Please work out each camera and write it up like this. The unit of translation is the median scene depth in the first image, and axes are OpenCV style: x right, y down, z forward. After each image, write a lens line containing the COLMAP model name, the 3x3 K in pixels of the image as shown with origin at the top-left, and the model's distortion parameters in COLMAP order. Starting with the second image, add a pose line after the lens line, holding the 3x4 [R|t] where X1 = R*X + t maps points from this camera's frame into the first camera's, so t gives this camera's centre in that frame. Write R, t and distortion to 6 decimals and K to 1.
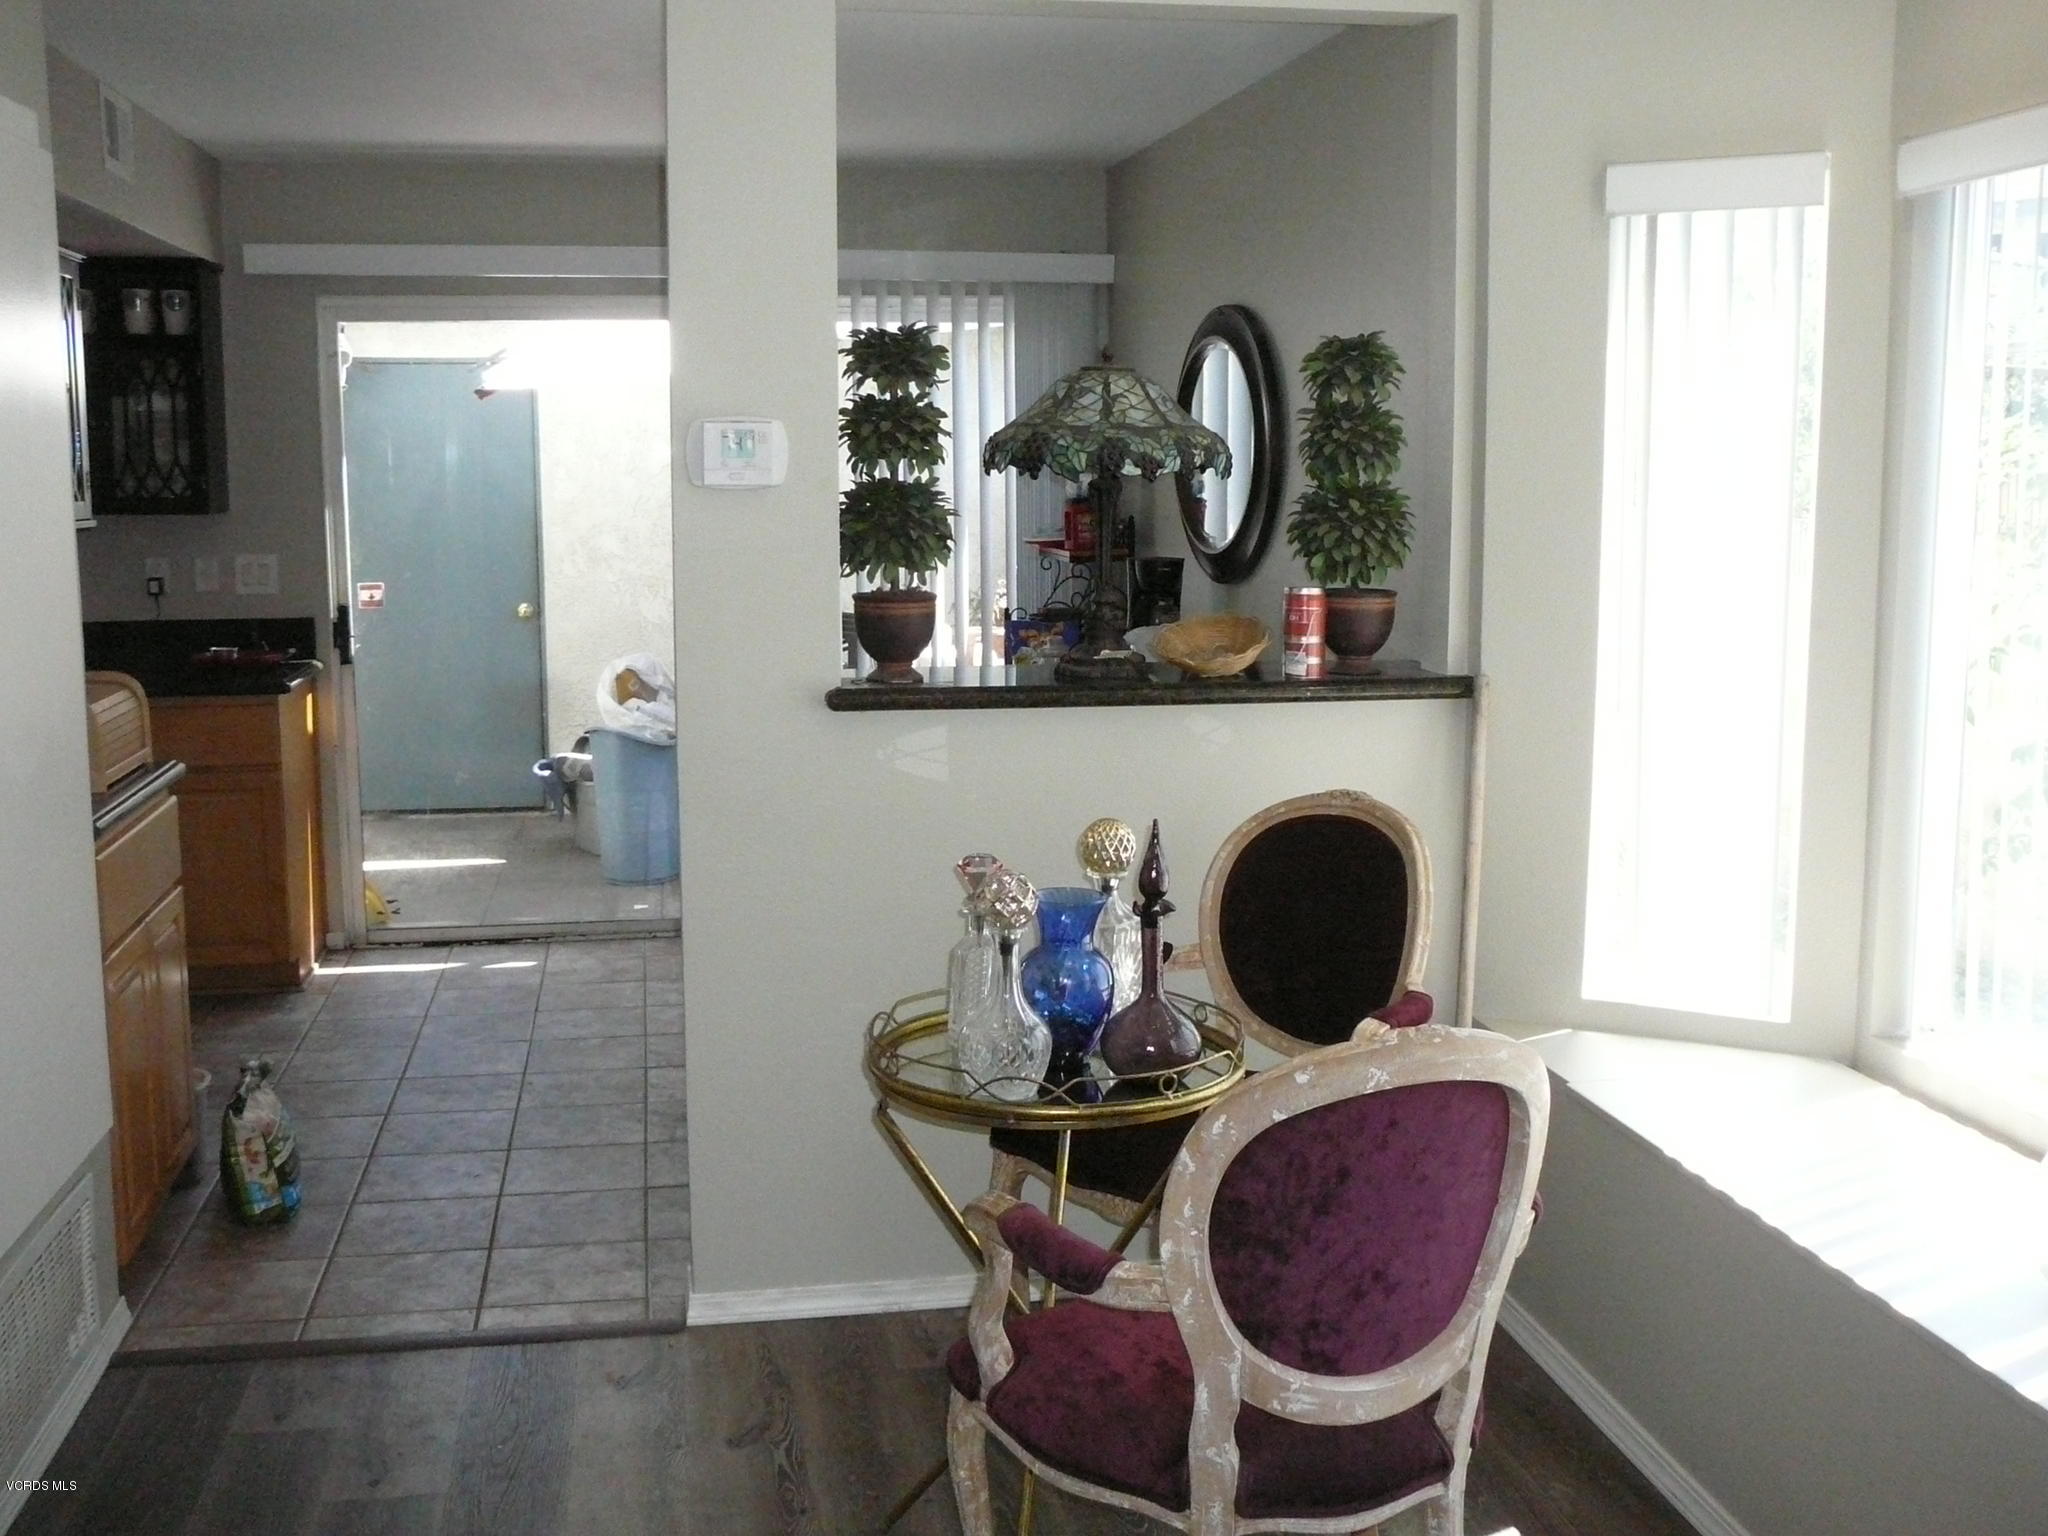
lens RADIAL K [[2170.6, 0, 1024.0], [0, 2170.6, 768.0], [0, 0, 1]] dist [-0.017197, -0.008281]
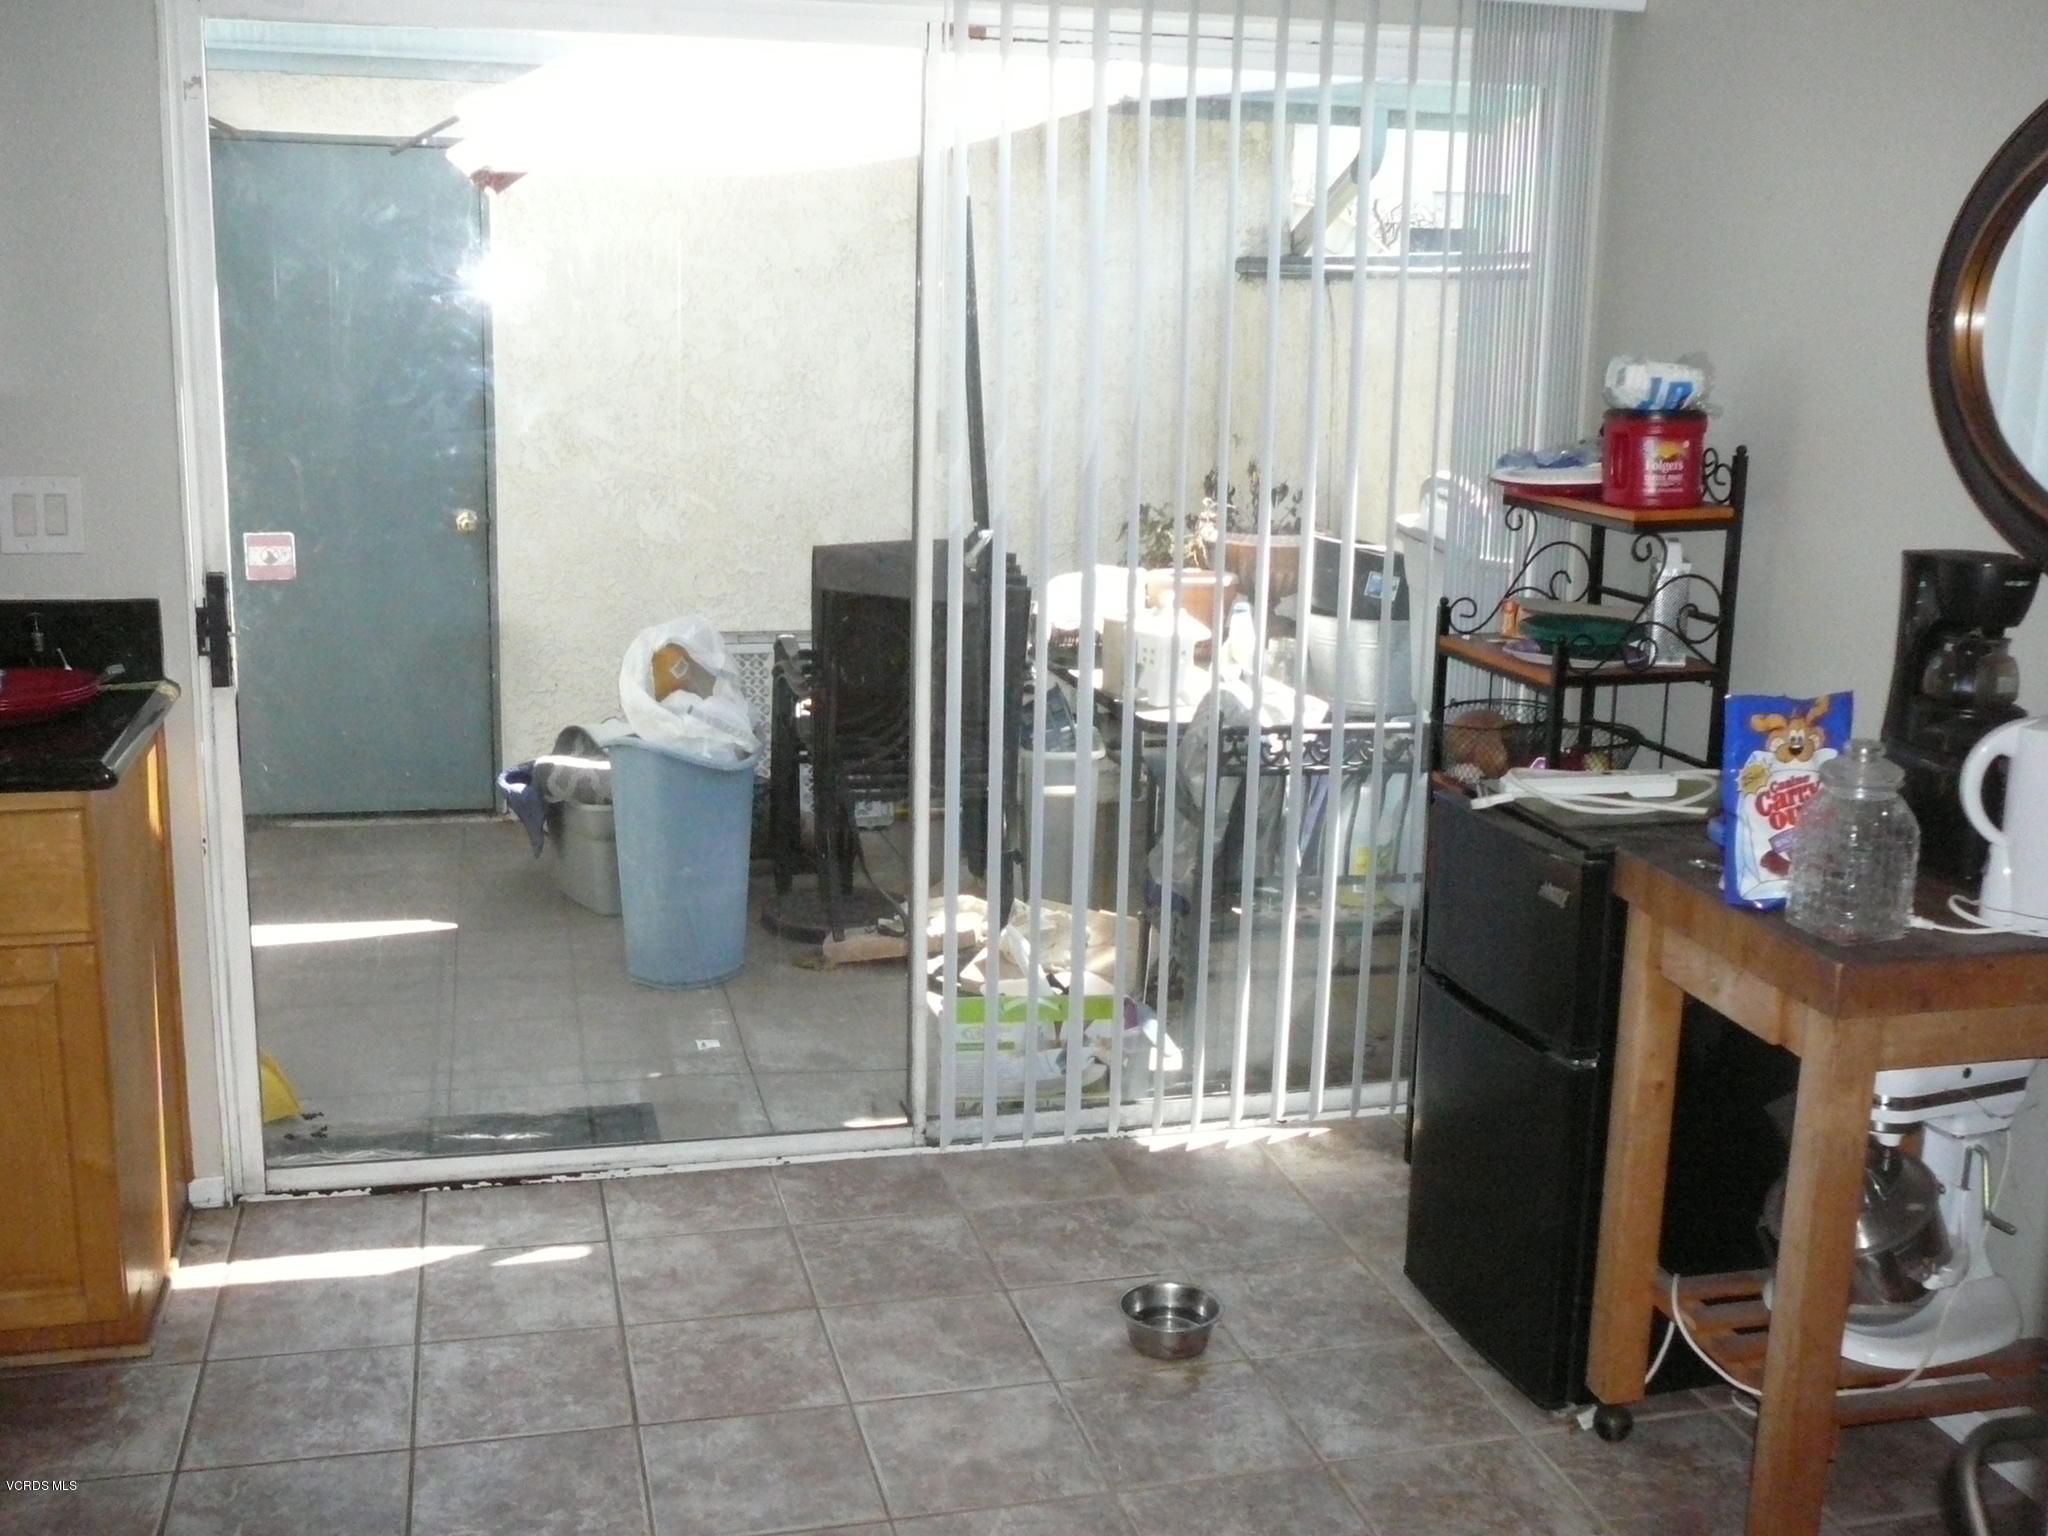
lens RADIAL K [[2119.0, 0, 1024.0], [0, 2119.0, 768.0], [0, 0, 1]] dist [0.019609, 0.016815]
pose [[0.996209, 0.011399, 0.086241, -0.133578], [-0.017980, 0.996951, 0.075925, -0.058217], [-0.085113, -0.077187, 0.993377, 0.383252]]
